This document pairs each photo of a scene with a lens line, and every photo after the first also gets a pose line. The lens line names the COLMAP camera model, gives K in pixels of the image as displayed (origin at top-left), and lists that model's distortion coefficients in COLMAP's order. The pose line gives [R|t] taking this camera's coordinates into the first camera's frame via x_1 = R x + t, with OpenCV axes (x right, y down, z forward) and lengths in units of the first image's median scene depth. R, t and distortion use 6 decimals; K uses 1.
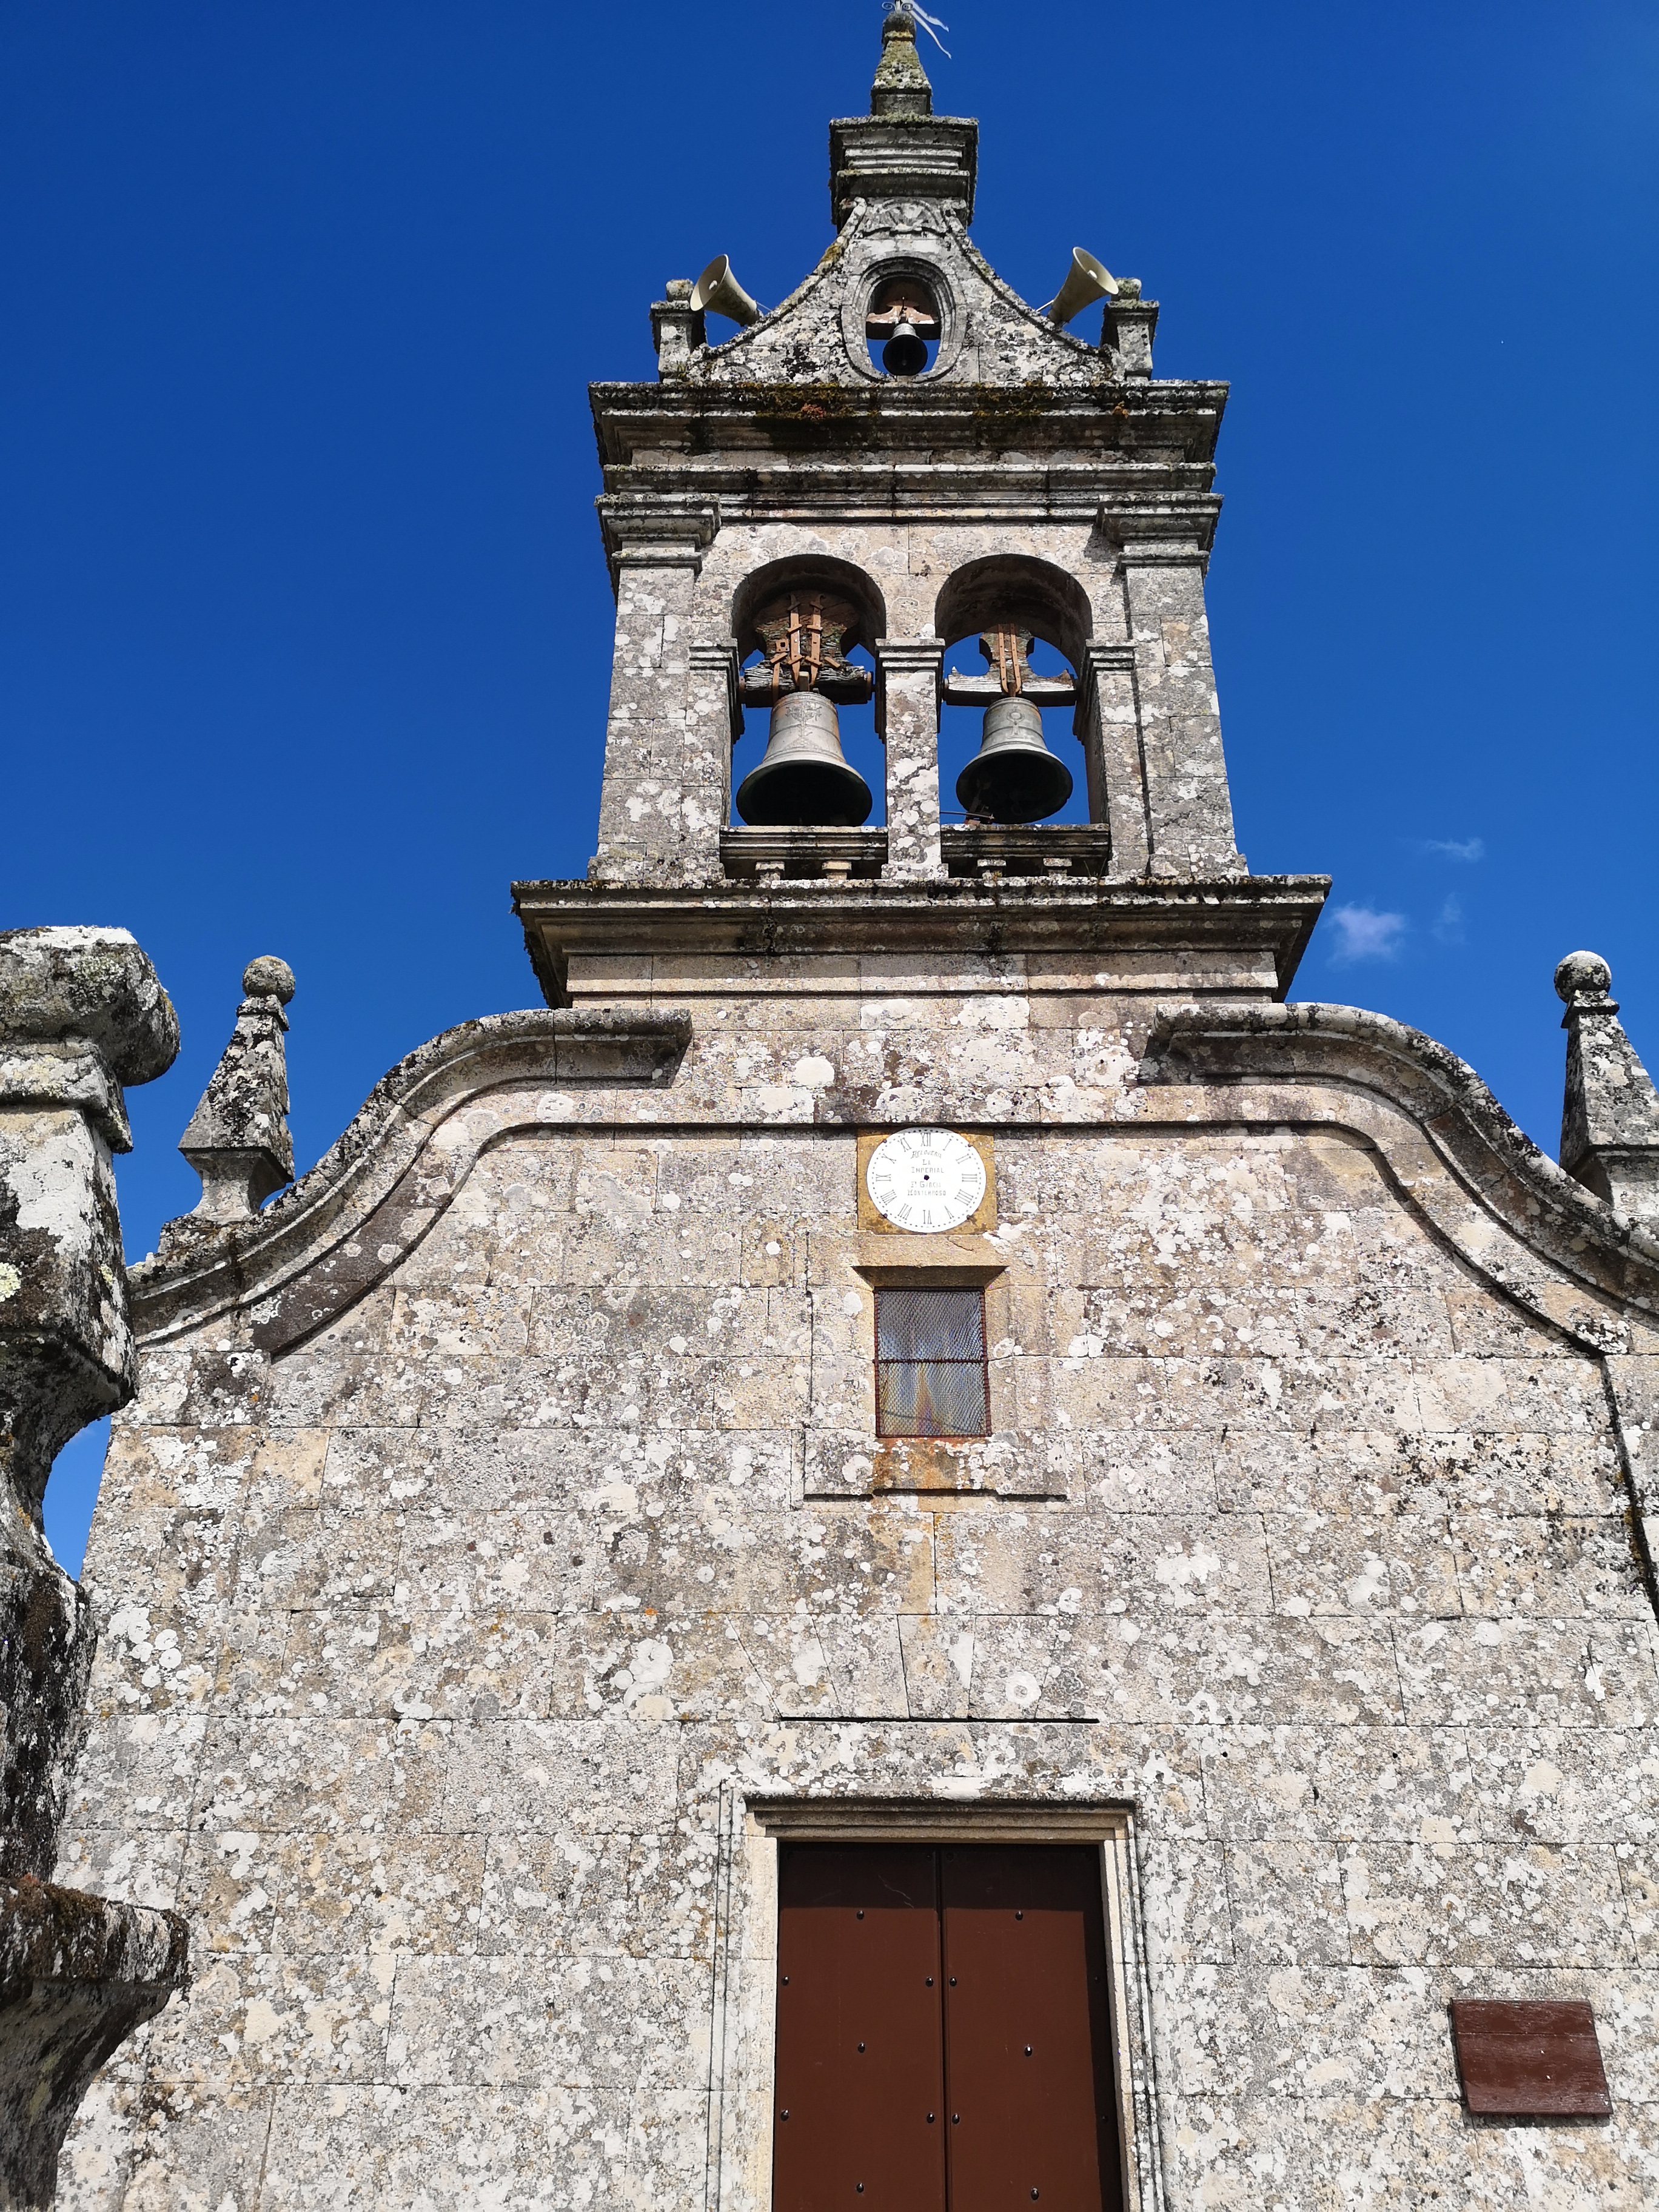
lens RADIAL K [[1827.4, 0, 829.5], [0, 1827.4, 1106.0], [0, 0, 1]] dist [0.085339, -0.092985]
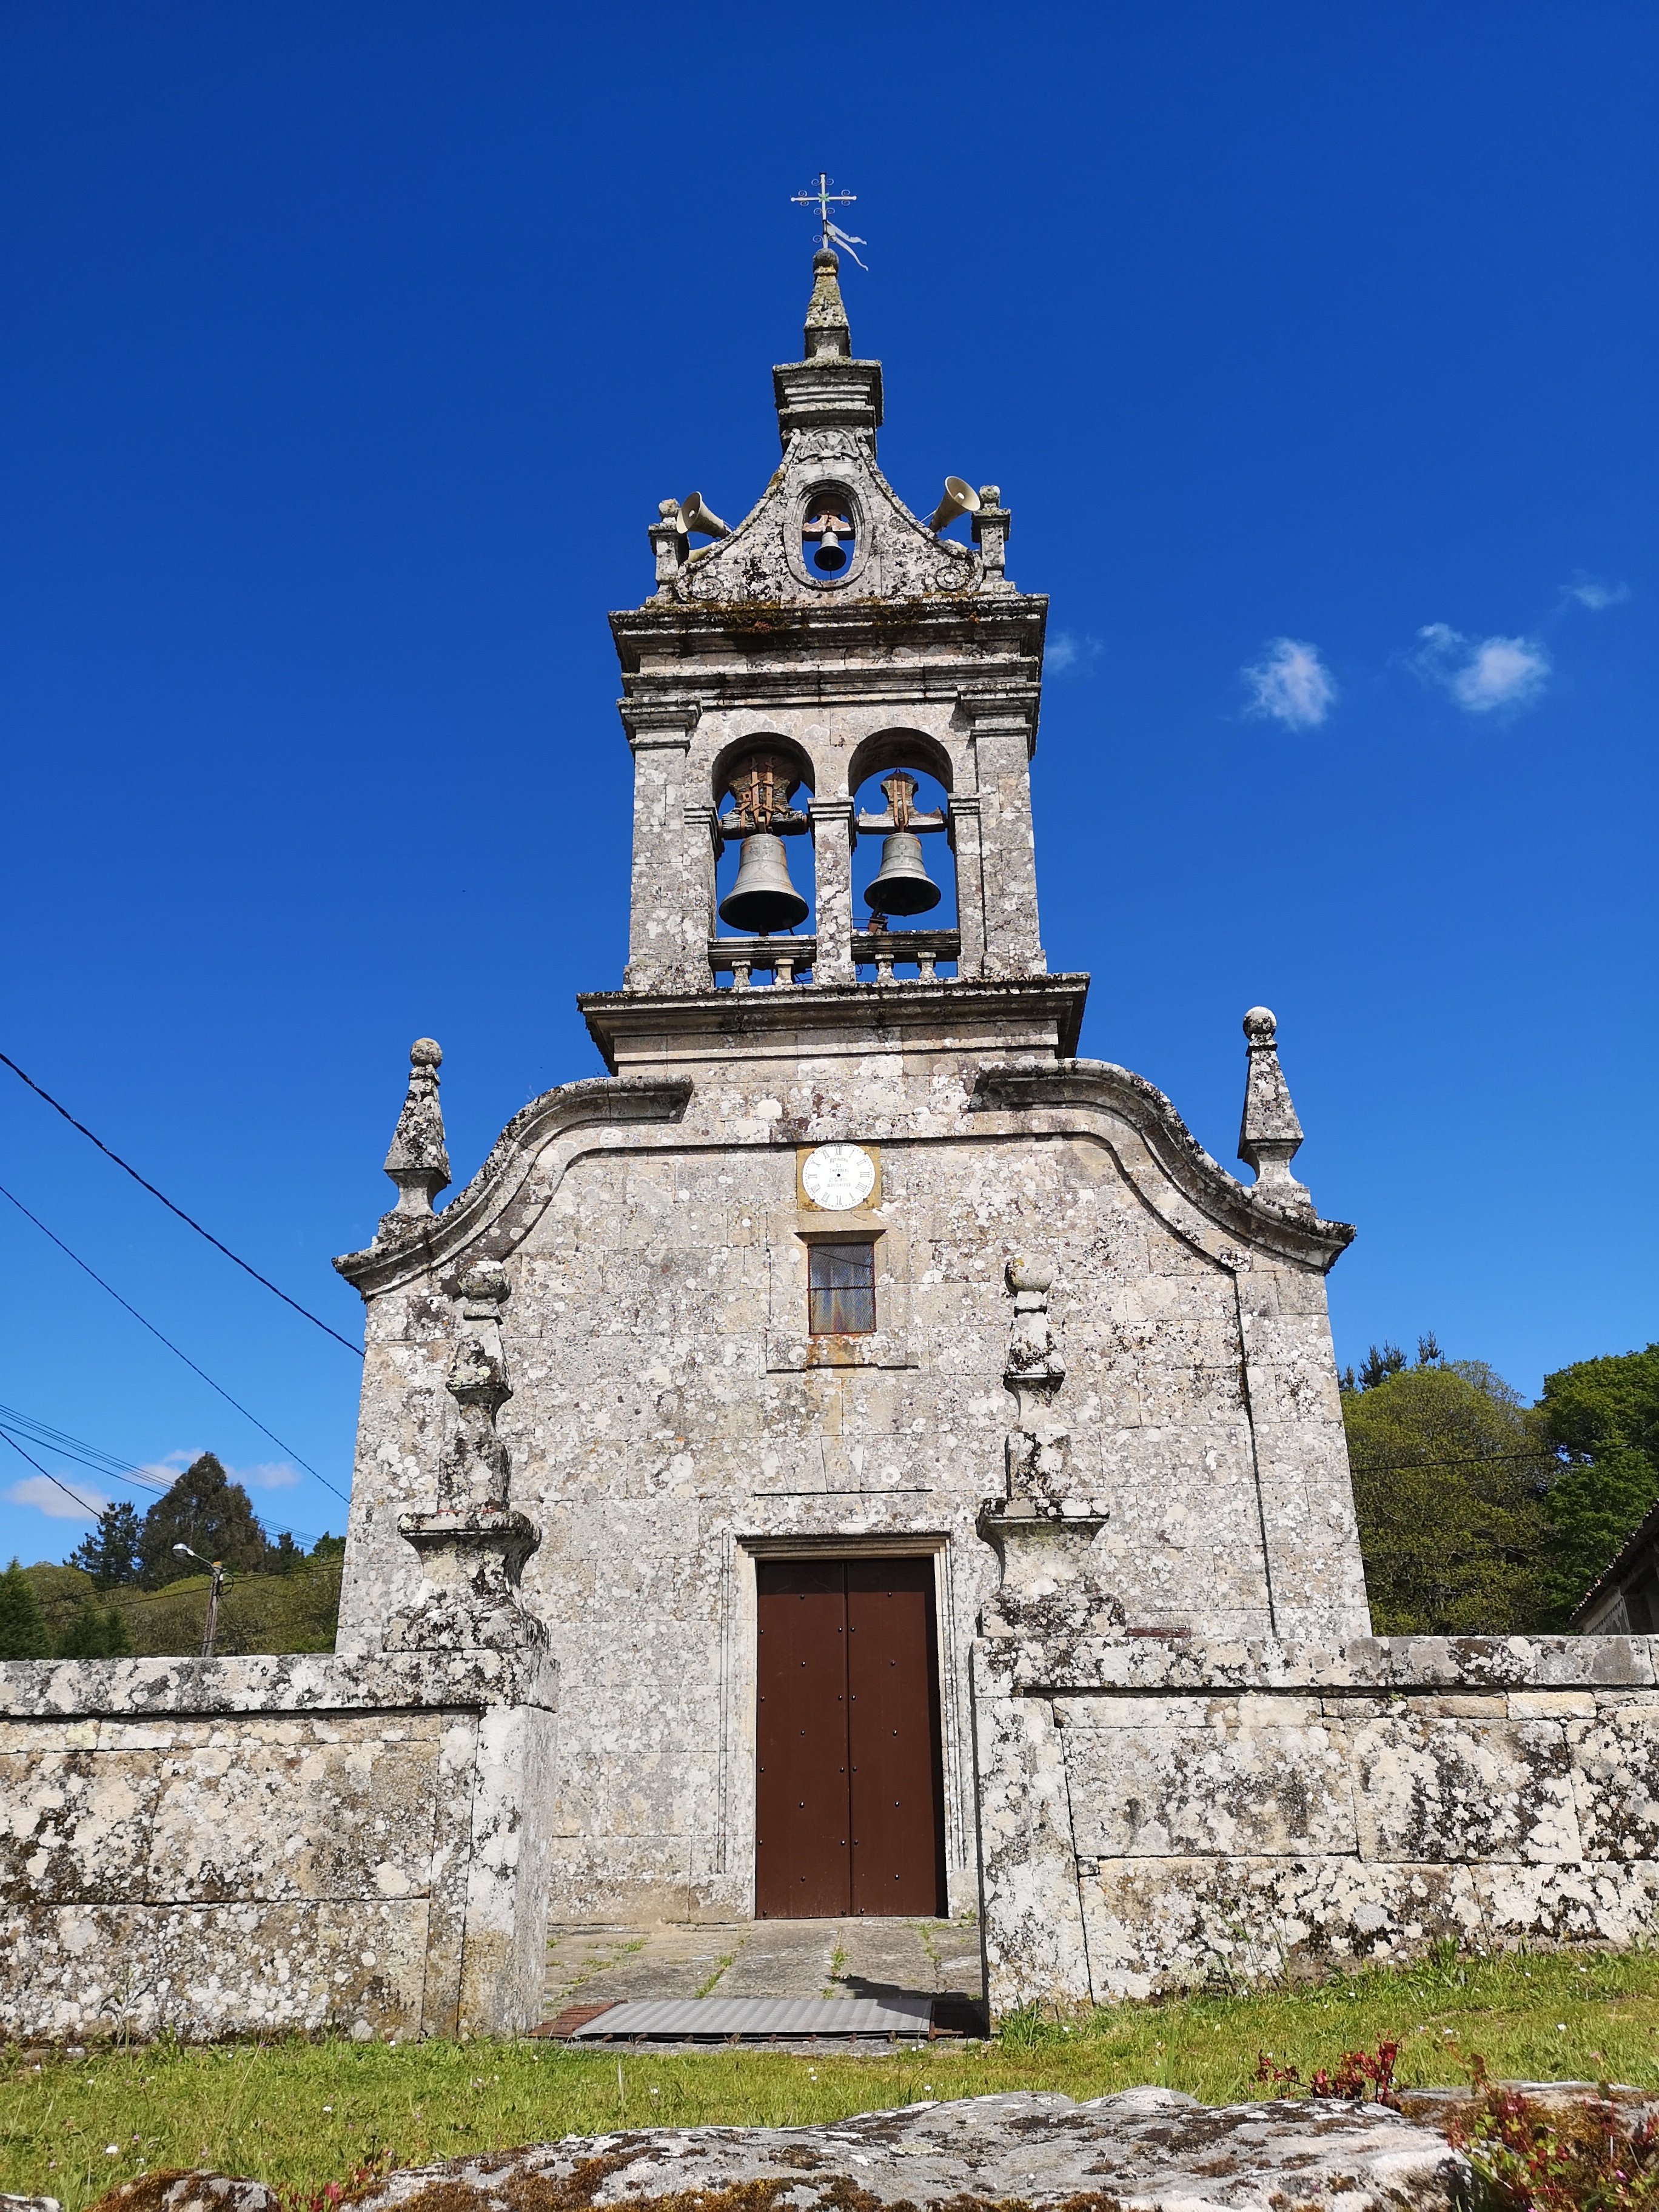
lens RADIAL K [[1827.4, 0, 829.5], [0, 1827.4, 1106.0], [0, 0, 1]] dist [0.085339, -0.092985]
pose [[0.999144, -0.033951, -0.023614, 0.087921], [0.036046, 0.994840, 0.094841, -0.183264], [0.020272, -0.095611, 0.995212, -0.643074]]
